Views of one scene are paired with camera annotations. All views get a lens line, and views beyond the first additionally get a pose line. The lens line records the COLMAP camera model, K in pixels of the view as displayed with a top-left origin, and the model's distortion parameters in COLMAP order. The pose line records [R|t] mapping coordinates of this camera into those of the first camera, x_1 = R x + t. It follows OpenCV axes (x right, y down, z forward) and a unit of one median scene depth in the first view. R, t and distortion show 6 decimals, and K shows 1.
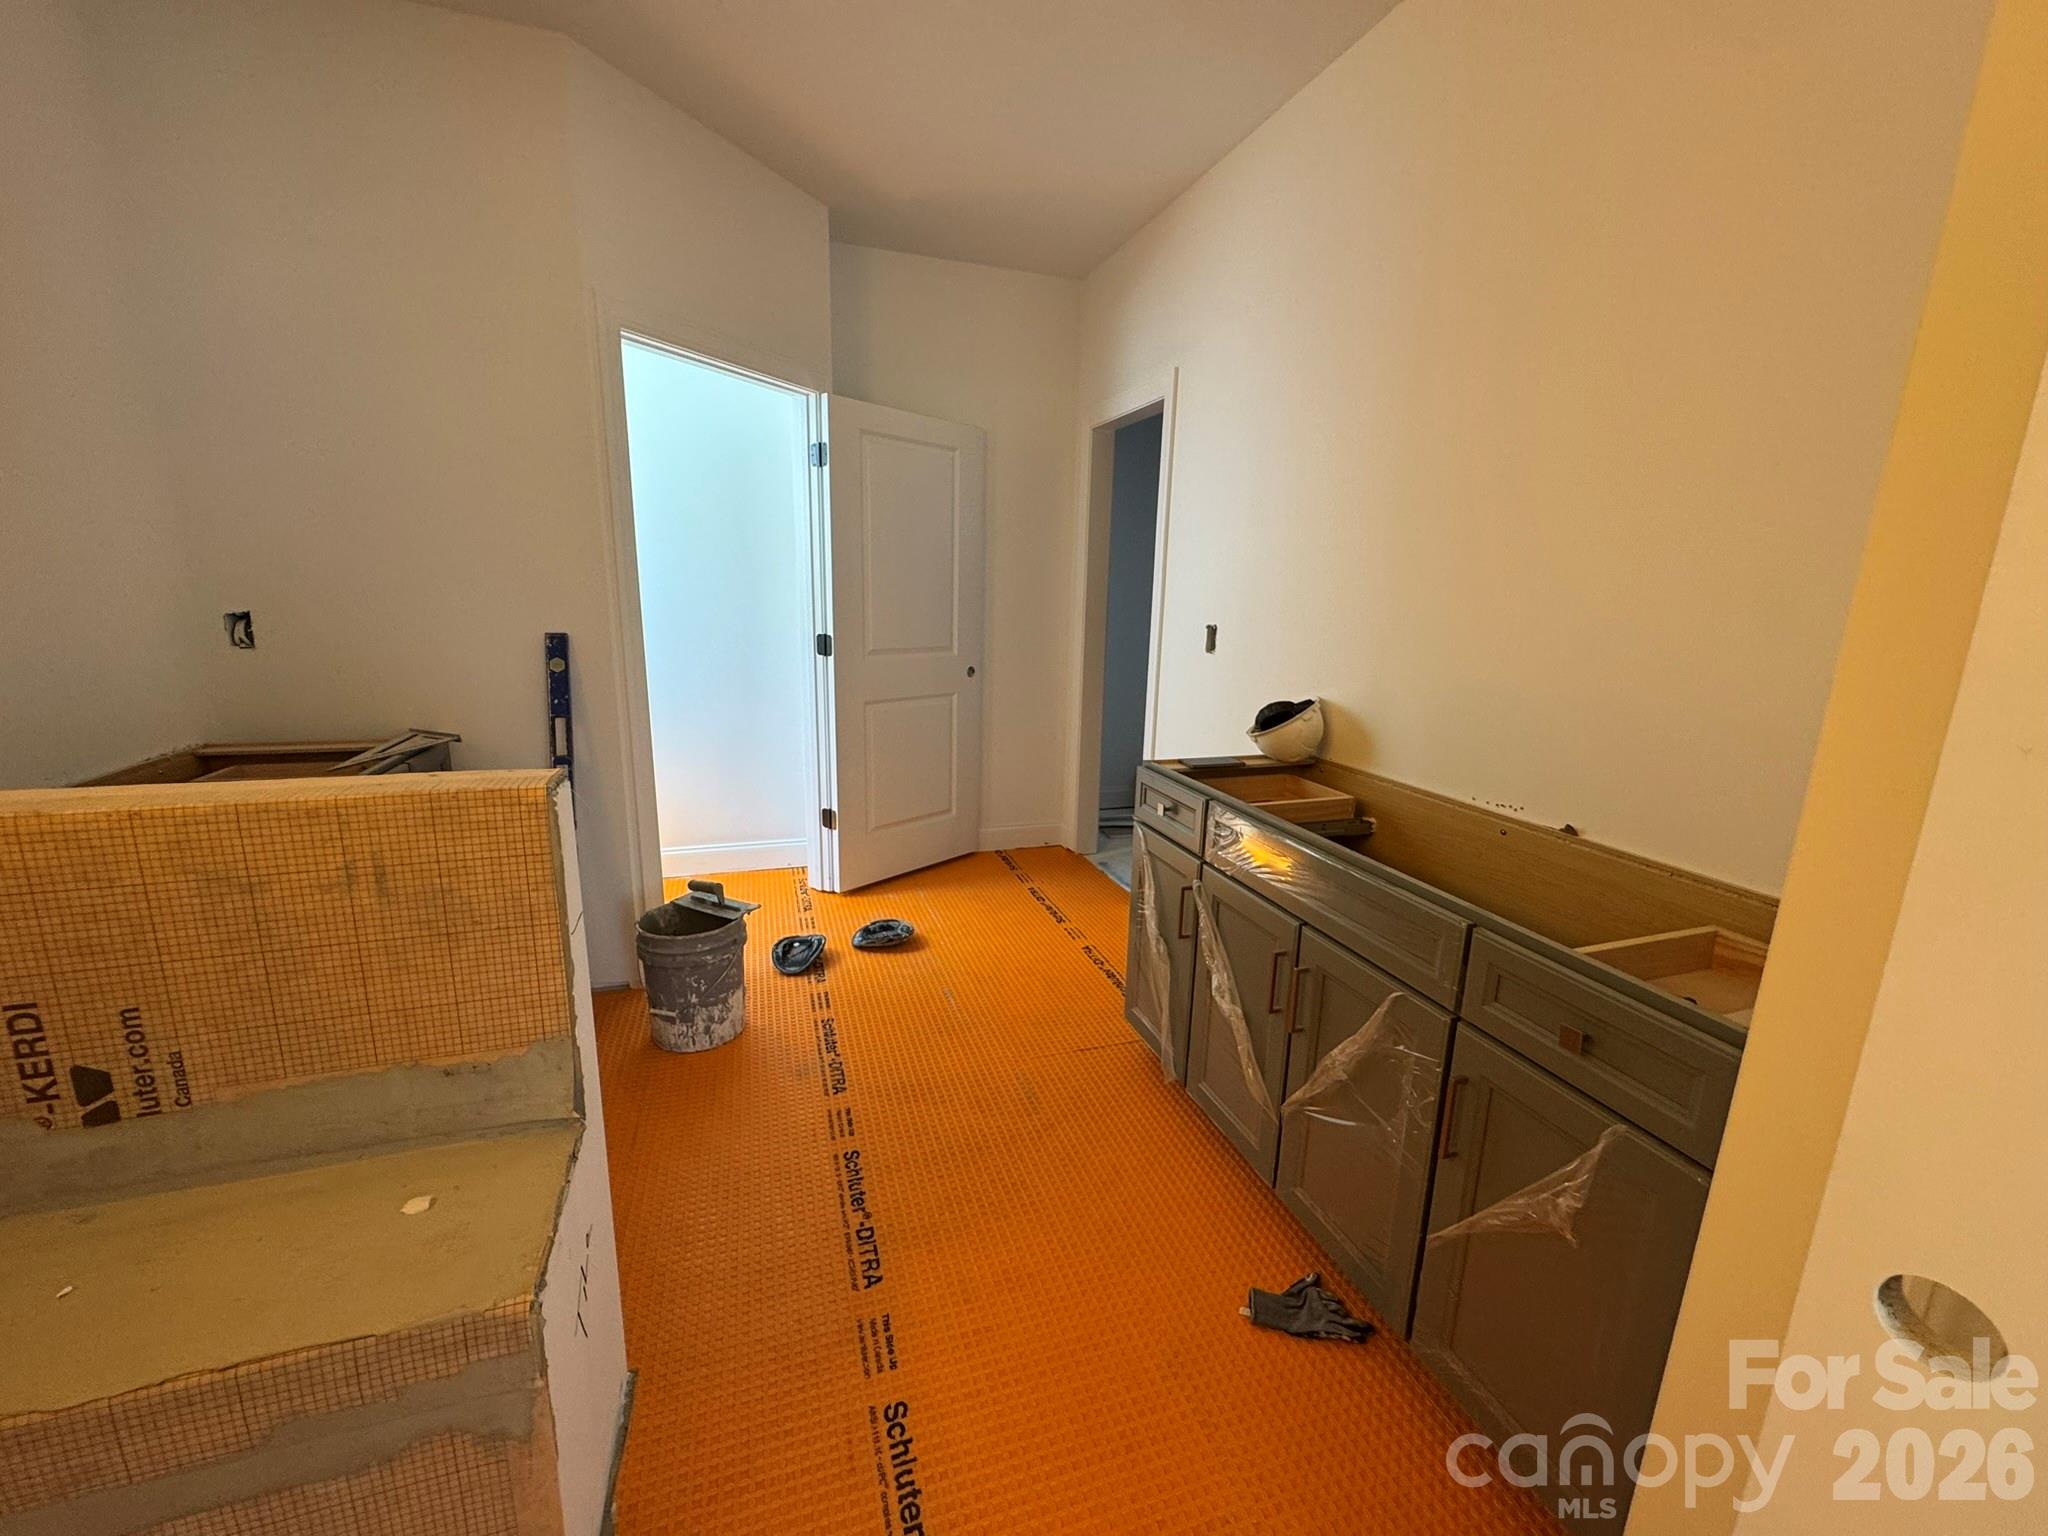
lens RADIAL K [[820.7, 0, 1026.3], [0, 820.7, 767.3], [0, 0, 1]] dist [-0.003615, 0.000141]
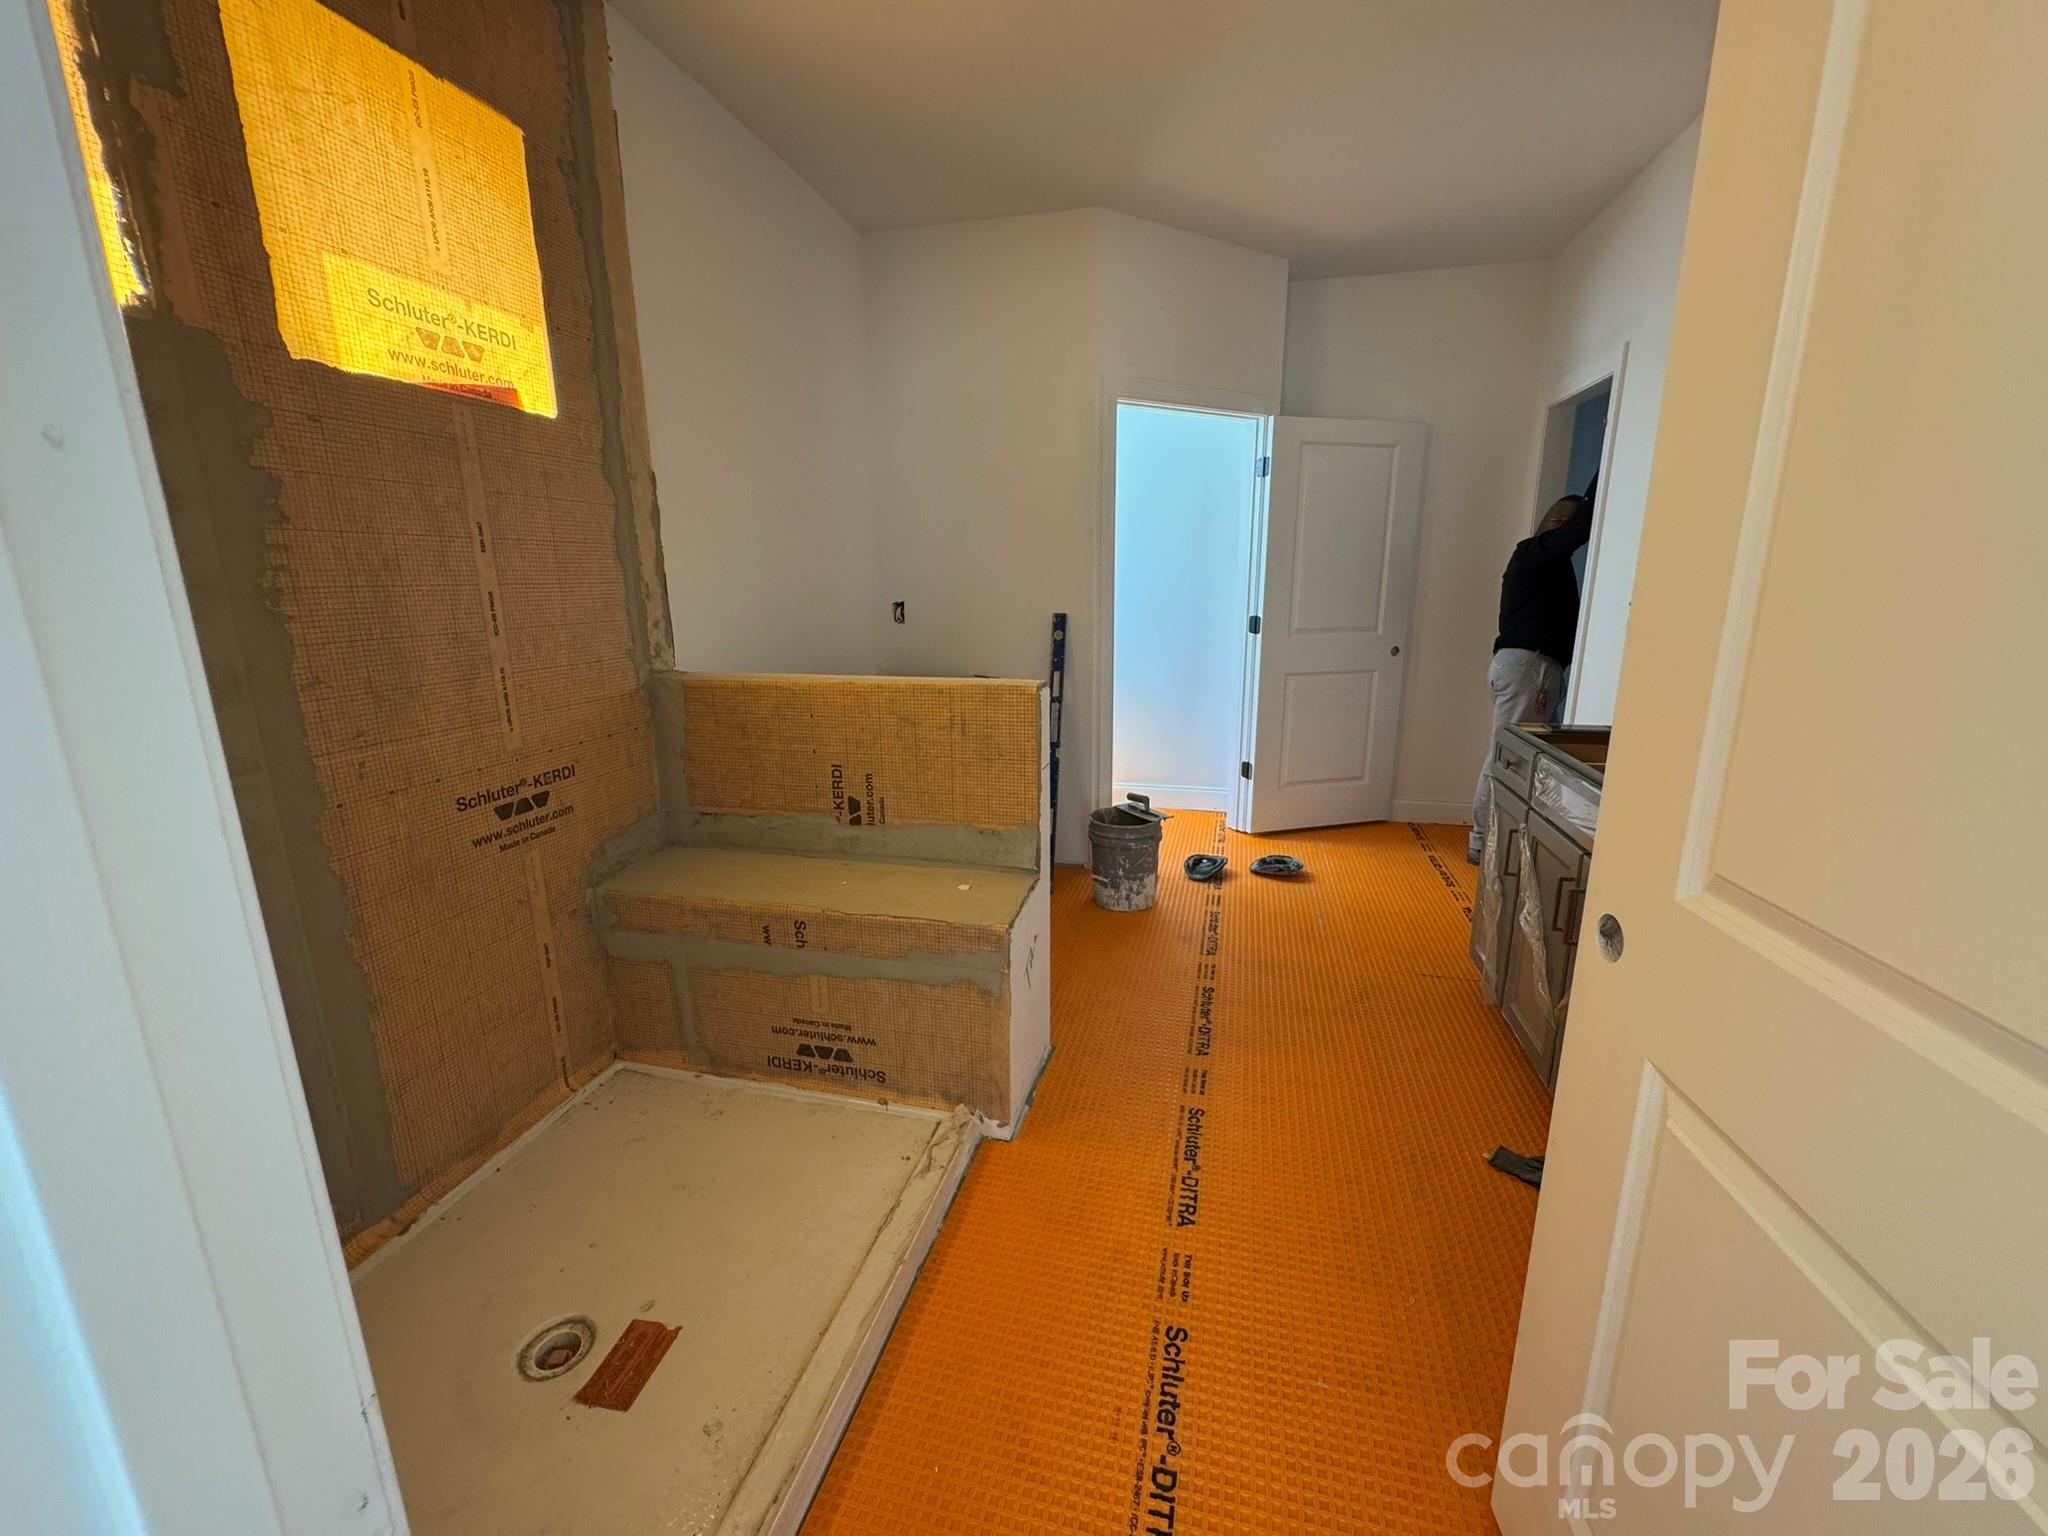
lens RADIAL K [[820.7, 0, 1023.0], [0, 820.7, 768.7], [0, 0, 1]] dist [-0.003615, 0.000141]
pose [[0.838193, 0.093047, -0.537378, 0.184975], [-0.087297, 0.995524, 0.036211, 0.065419], [0.538342, 0.016560, 0.842564, -0.267150]]
